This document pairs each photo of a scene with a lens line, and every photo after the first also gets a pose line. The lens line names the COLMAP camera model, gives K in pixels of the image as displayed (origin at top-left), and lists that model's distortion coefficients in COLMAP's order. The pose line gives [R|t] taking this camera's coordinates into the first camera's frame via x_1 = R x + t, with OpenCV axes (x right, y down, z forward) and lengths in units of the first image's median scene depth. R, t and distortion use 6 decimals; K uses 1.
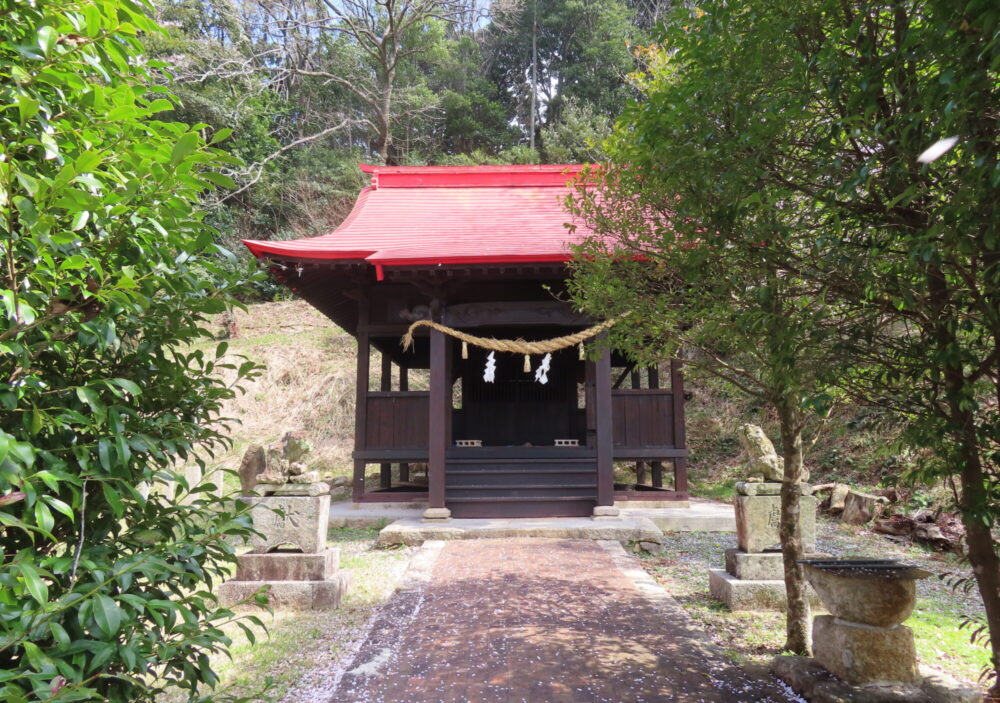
lens RADIAL K [[708.1, 0, 500.0], [0, 708.1, 351.5], [0, 0, 1]] dist [-0.003129, -0.000591]
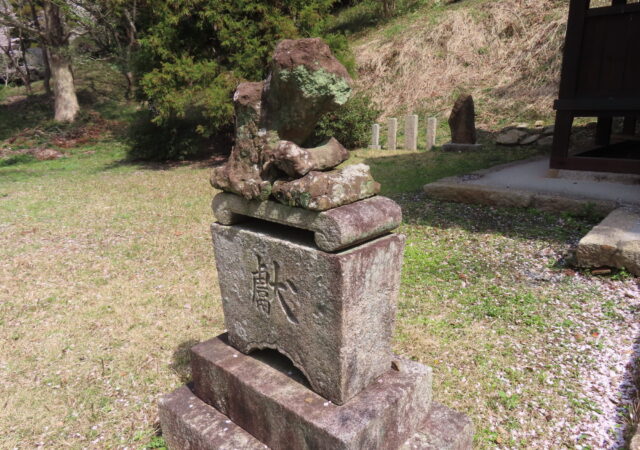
lens RADIAL K [[453.2, 0, 320.0], [0, 453.2, 225.0], [0, 0, 1]] dist [-0.003129, -0.000591]
pose [[0.759972, 0.160242, -0.629893, -0.075911], [0.104022, 0.926653, 0.361240, 0.065362], [0.641578, -0.340055, 0.687561, 0.469420]]
